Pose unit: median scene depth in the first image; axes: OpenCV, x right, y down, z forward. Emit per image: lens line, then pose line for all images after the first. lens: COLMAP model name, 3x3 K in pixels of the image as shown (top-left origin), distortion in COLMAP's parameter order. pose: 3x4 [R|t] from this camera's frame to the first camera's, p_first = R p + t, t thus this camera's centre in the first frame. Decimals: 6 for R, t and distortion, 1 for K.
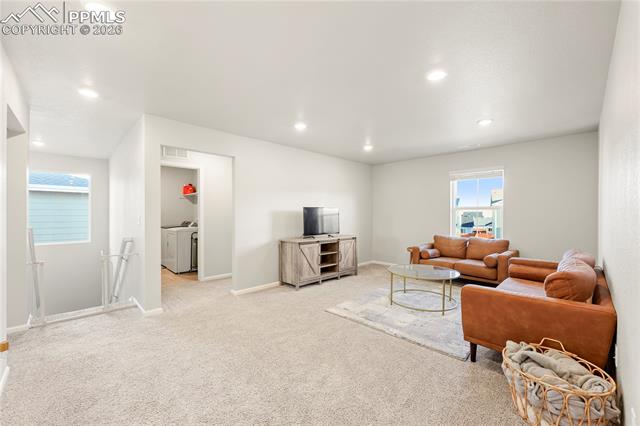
lens RADIAL K [[265.1, 0, 324.3], [0, 265.1, 213.2], [0, 0, 1]] dist [0.003104, 0.000413]
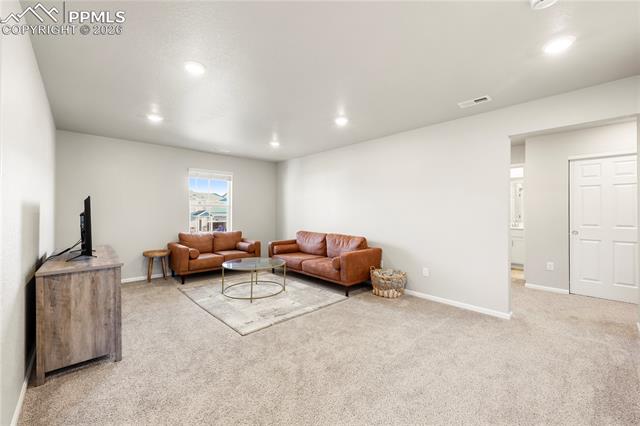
lens RADIAL K [[265.1, 0, 320.8], [0, 265.1, 212.6], [0, 0, 1]] dist [0.003104, 0.000413]
pose [[0.019819, -0.004297, 0.999794, -0.595451], [-0.003450, 0.999985, 0.004366, 0.004208], [-0.999798, -0.003536, 0.019804, 0.591669]]
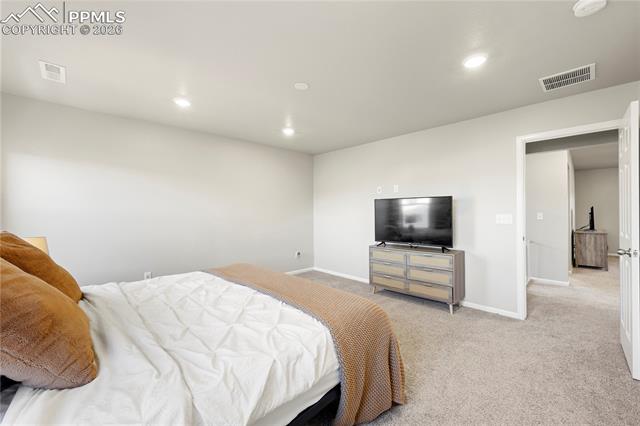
lens RADIAL K [[265.1, 0, 319.0], [0, 265.1, 213.8], [0, 0, 1]] dist [0.003104, 0.000413]
pose [[0.999549, 0.000311, 0.030023, -1.502104], [0.000074, 0.999918, -0.012794, 0.031784], [-0.030025, 0.012791, 0.999467, -0.240281]]
